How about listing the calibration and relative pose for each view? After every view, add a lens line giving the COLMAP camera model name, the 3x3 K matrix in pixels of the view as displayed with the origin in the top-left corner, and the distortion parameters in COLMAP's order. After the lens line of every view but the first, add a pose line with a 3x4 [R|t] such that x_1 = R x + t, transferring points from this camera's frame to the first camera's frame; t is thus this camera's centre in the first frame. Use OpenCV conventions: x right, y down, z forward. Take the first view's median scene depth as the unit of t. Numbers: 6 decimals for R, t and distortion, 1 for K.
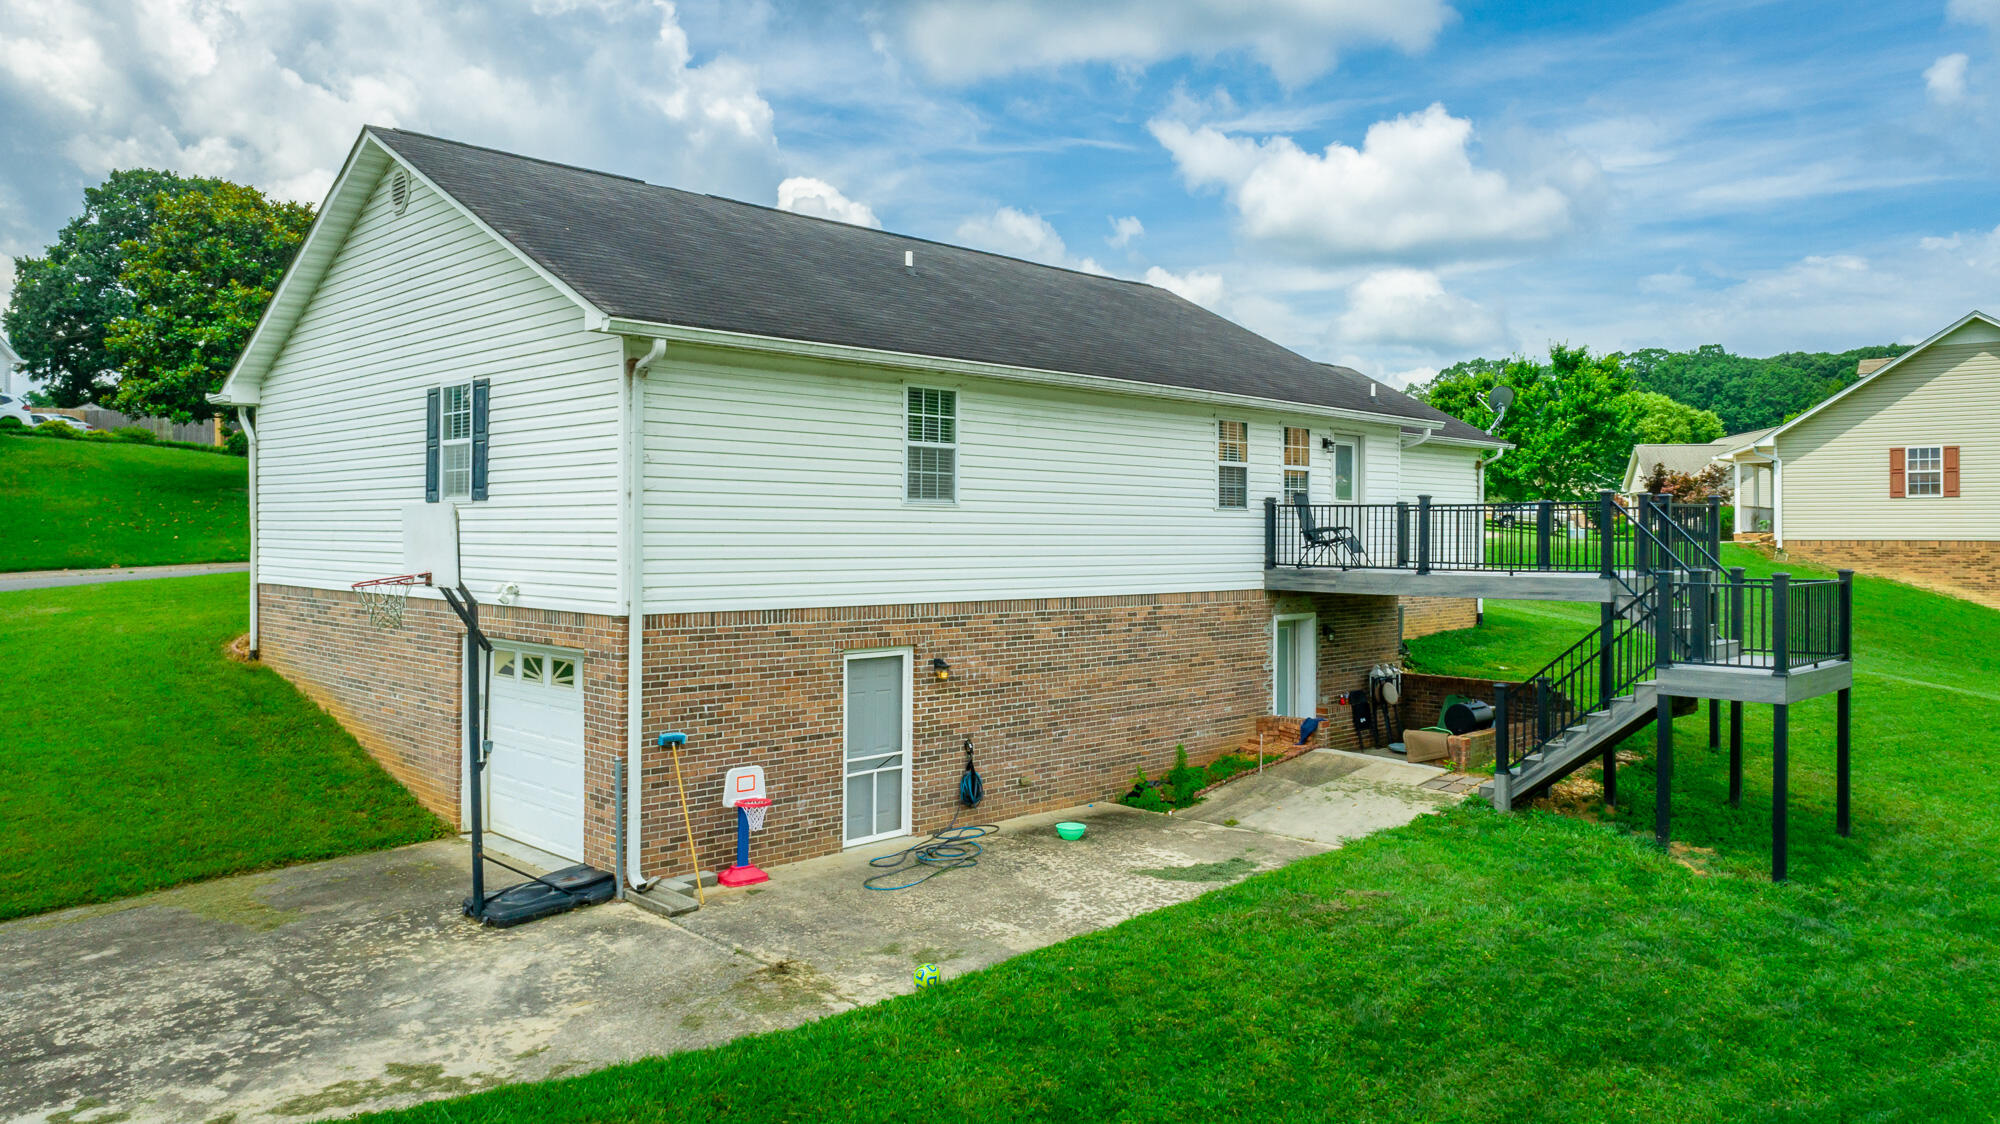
lens RADIAL K [[1407.2, 0, 995.7], [0, 1407.2, 553.0], [0, 0, 1]] dist [-0.020667, 0.023254]
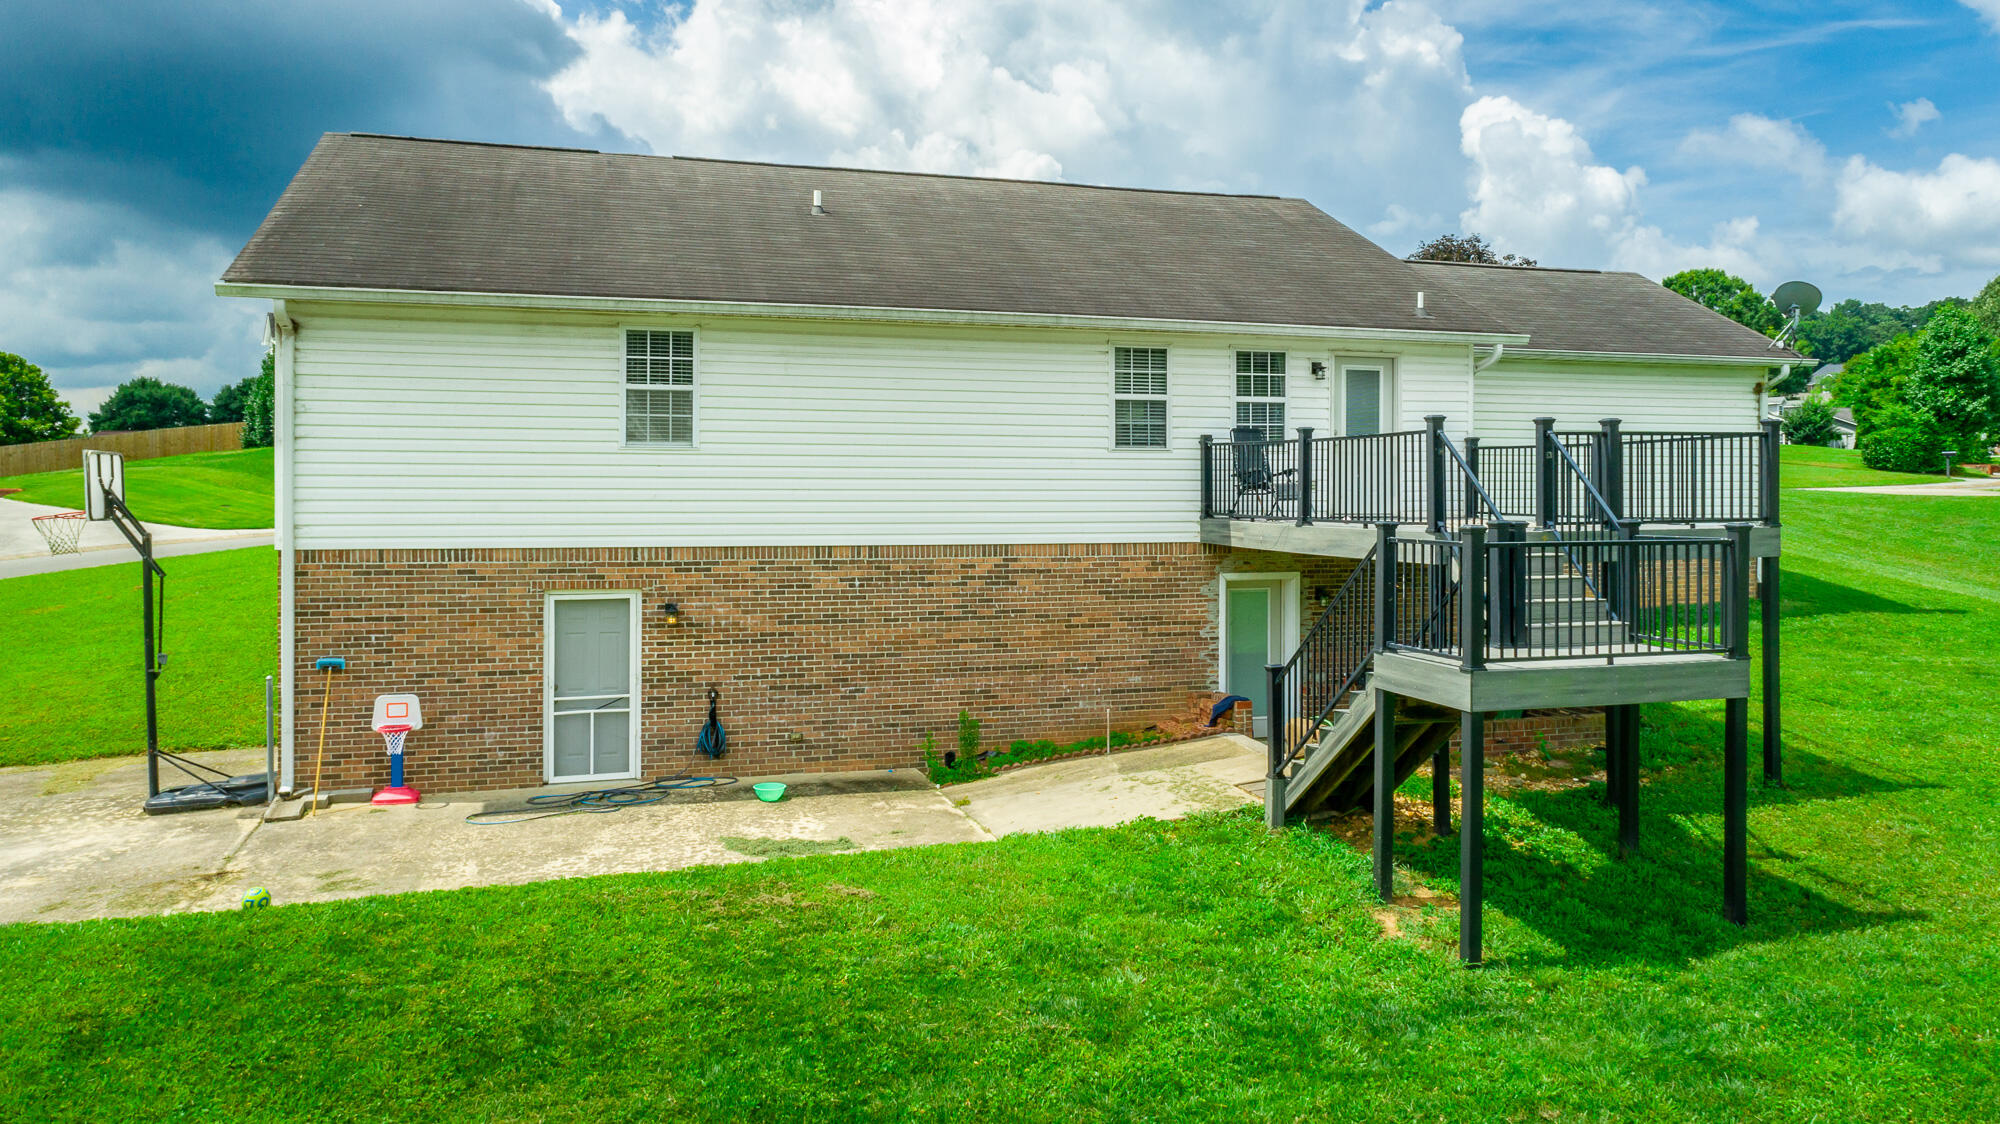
lens RADIAL K [[1407.2, 0, 972.4], [0, 1407.2, 506.9], [0, 0, 1]] dist [-0.020667, 0.023254]
pose [[0.876768, 0.005662, -0.480881, 0.553798], [-0.005421, 0.999984, 0.001889, 0.003744], [0.480884, 0.000951, 0.876784, 0.212185]]
